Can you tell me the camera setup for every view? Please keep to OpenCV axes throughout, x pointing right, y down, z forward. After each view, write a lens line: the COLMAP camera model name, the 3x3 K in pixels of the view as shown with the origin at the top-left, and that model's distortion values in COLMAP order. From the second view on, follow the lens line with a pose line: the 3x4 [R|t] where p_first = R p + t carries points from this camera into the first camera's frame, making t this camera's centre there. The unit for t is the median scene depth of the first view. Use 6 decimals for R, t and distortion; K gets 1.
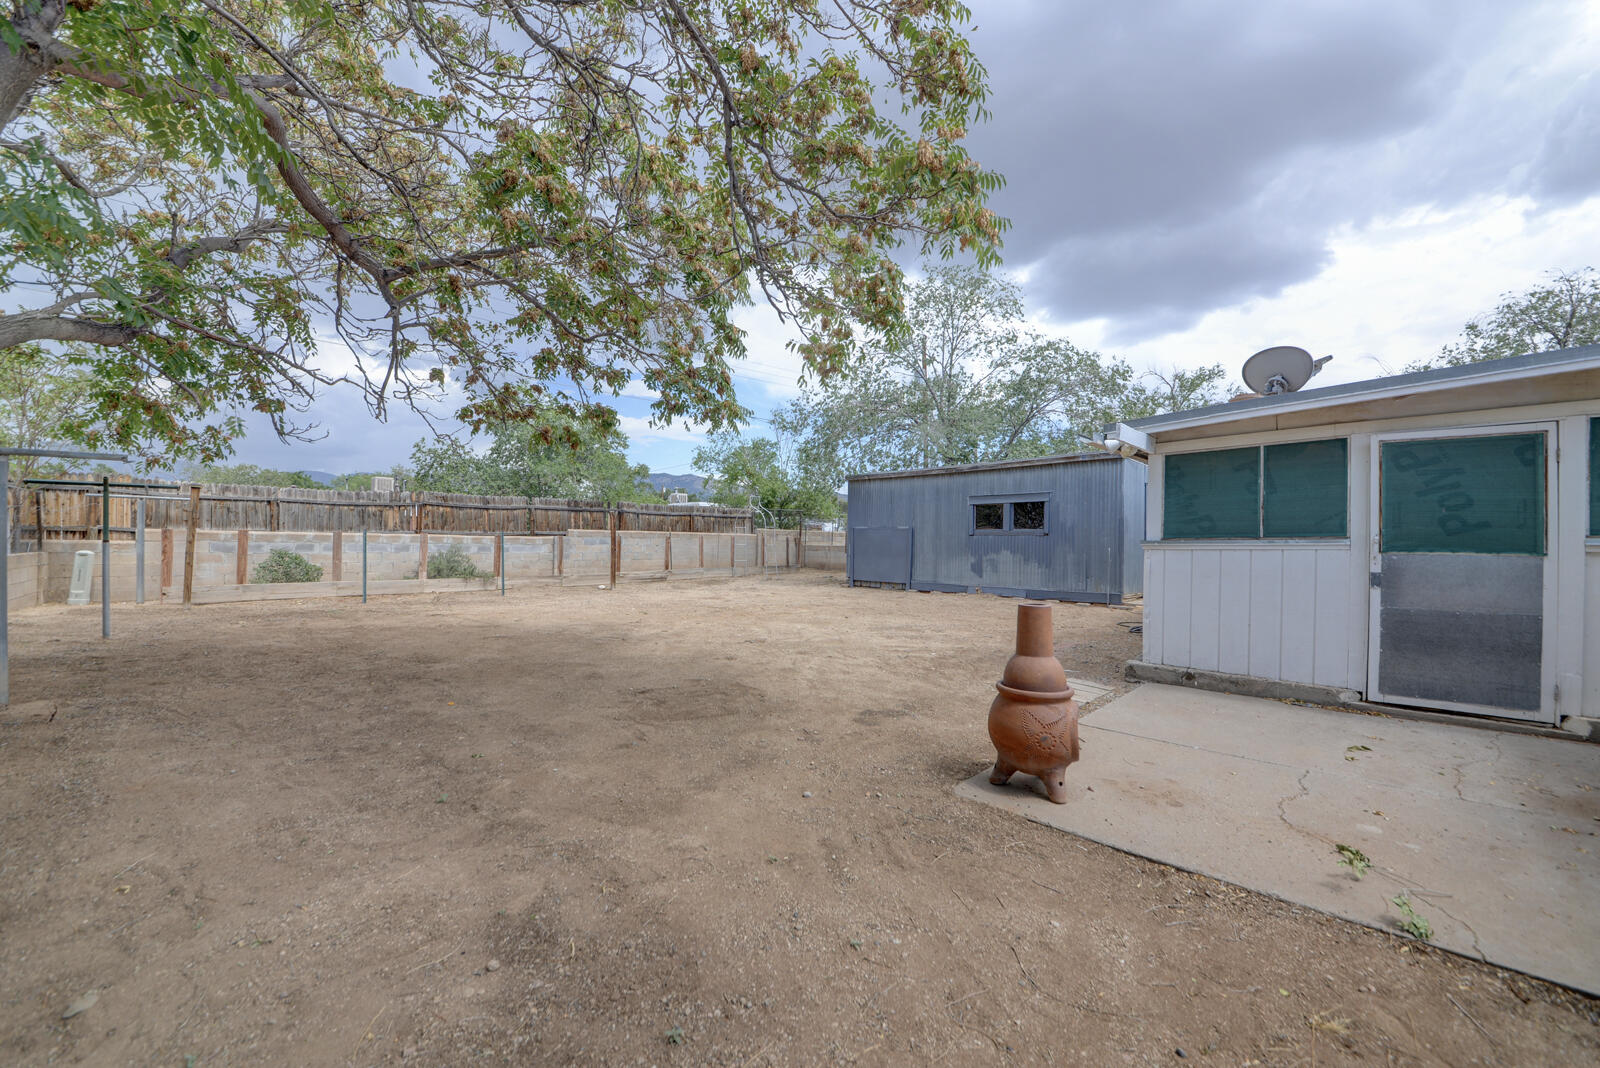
lens RADIAL K [[589.4, 0, 800.0], [0, 589.4, 534.0], [0, 0, 1]] dist [-0.007135, -0.000125]
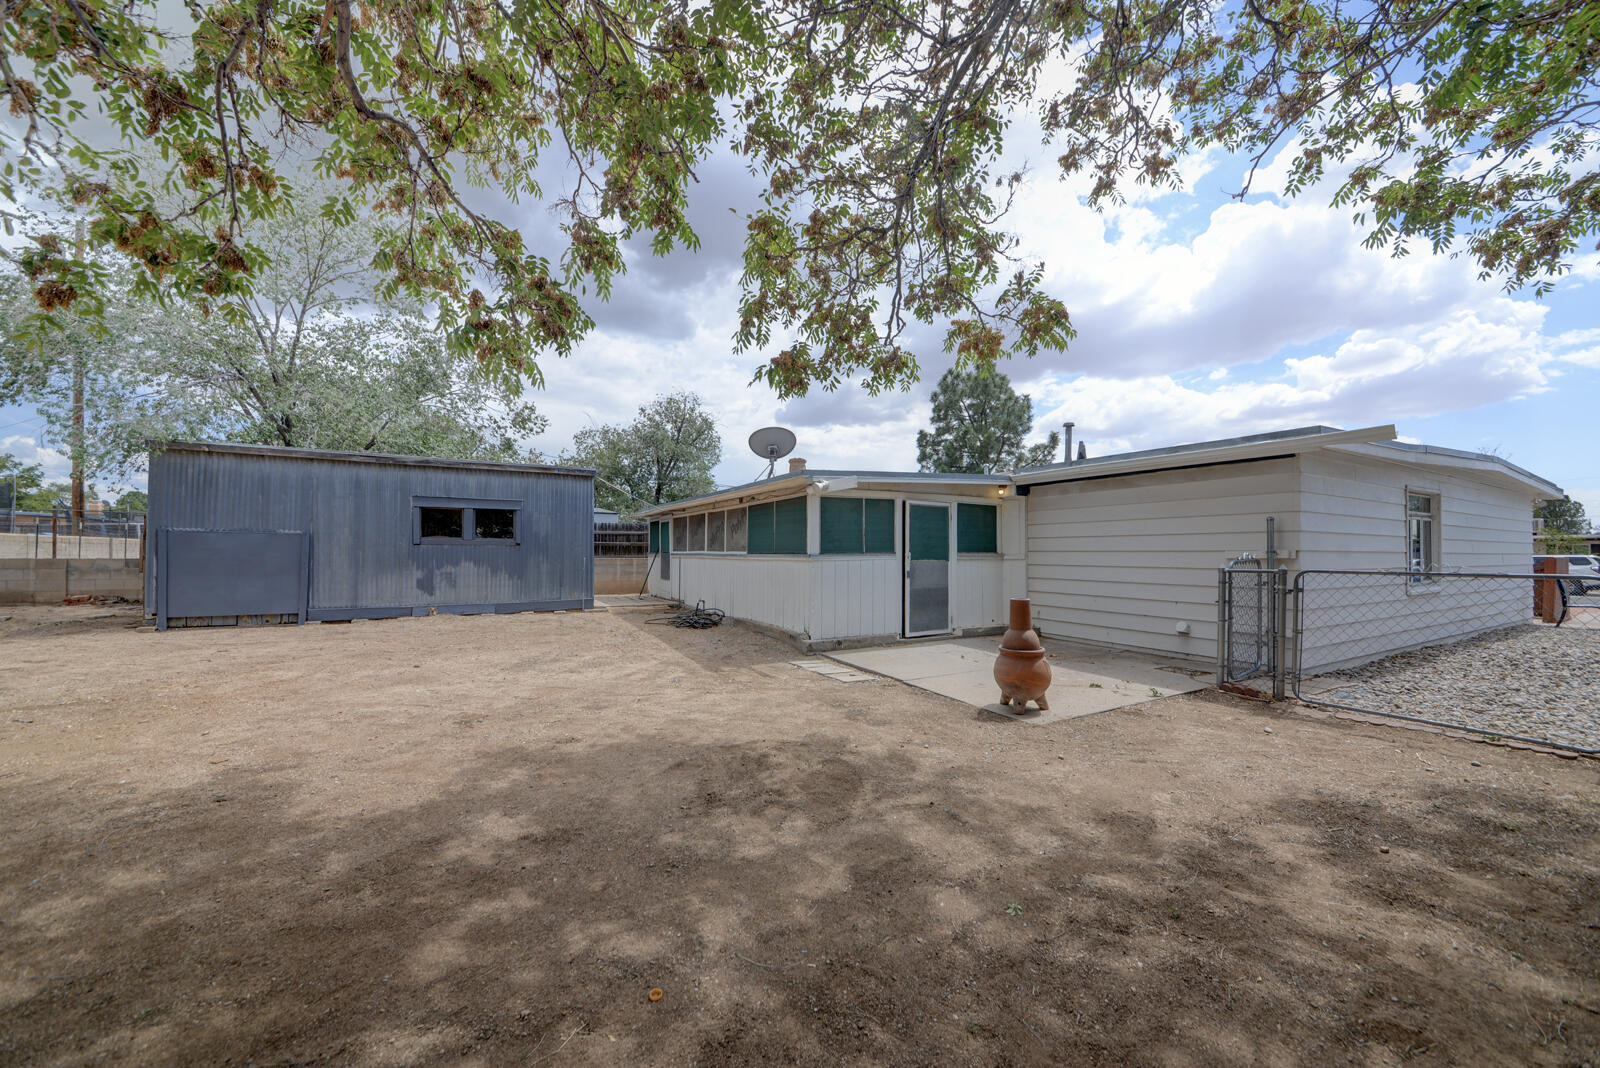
lens RADIAL K [[565.5, 0, 803.7], [0, 565.5, 548.7], [0, 0, 1]] dist [-0.005560, -0.000074]
pose [[0.304078, -0.002810, 0.952643, -0.303989], [-0.014039, 0.999874, 0.007431, -0.005165], [-0.952544, -0.015634, 0.304000, 0.261422]]
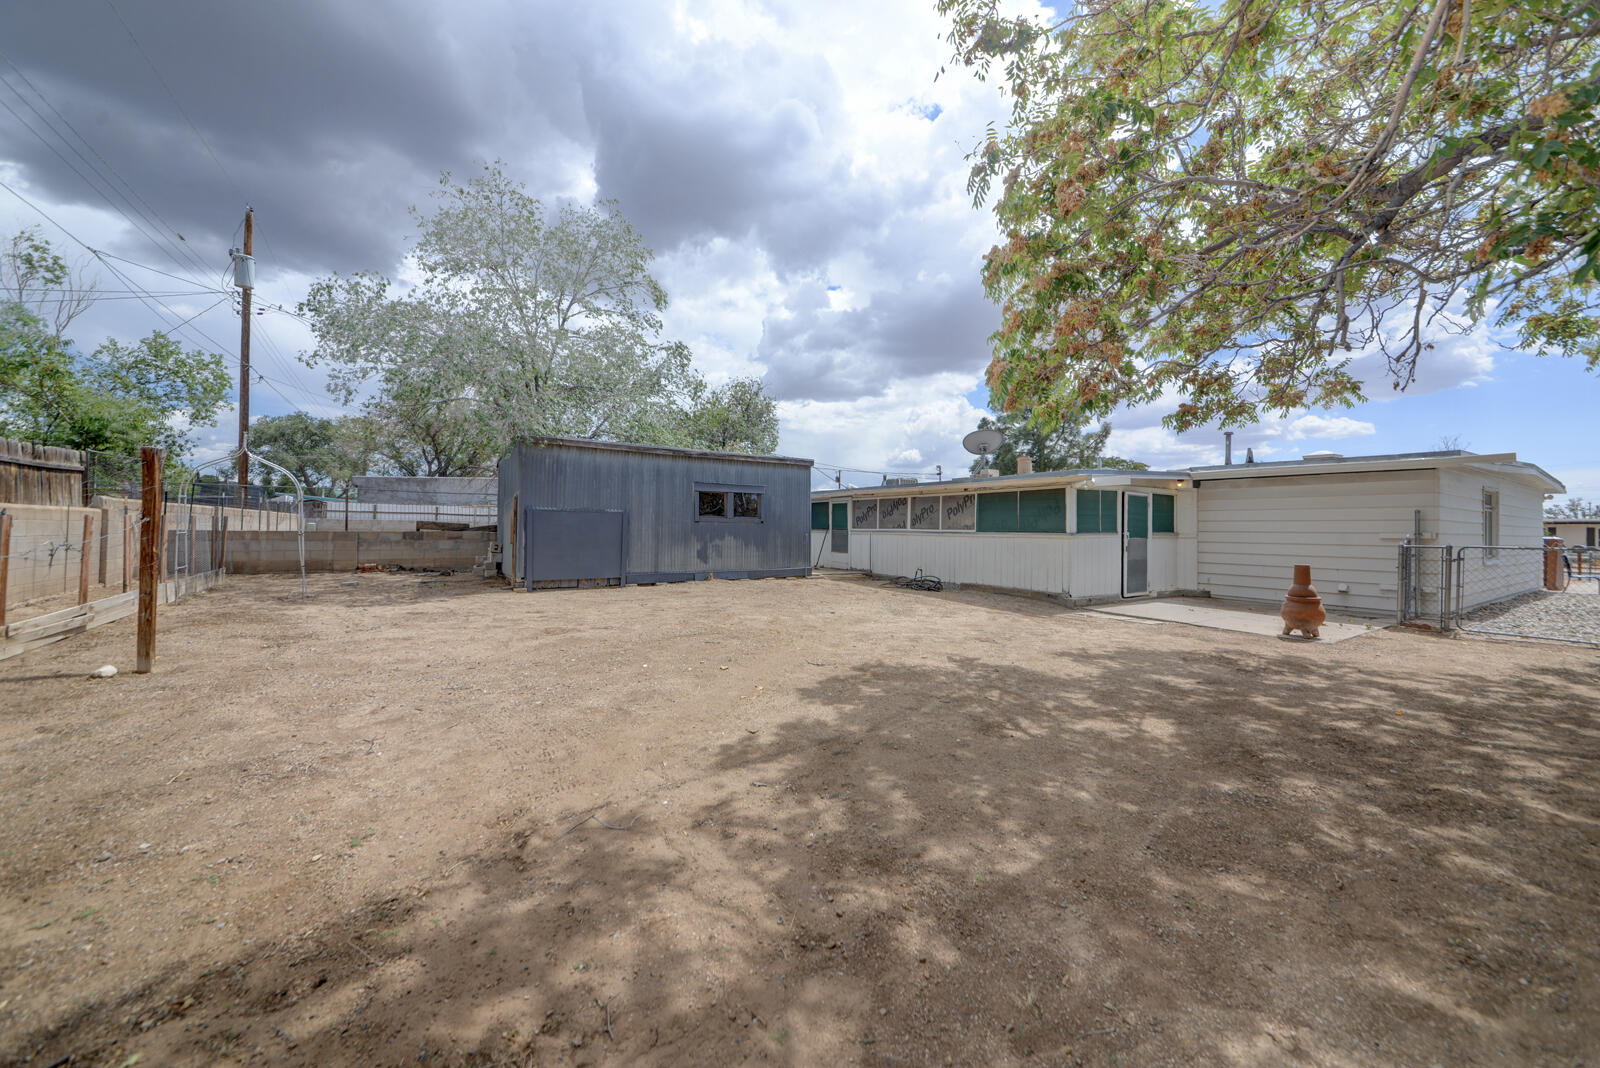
lens RADIAL K [[570.7, 0, 804.2], [0, 570.7, 526.1], [0, 0, 1]] dist [-0.017999, 0.000045]
pose [[0.267545, -0.002565, 0.963542, -0.608939], [-0.022518, 0.999707, 0.008913, -0.003105], [-0.963282, -0.024082, 0.267408, 0.593839]]
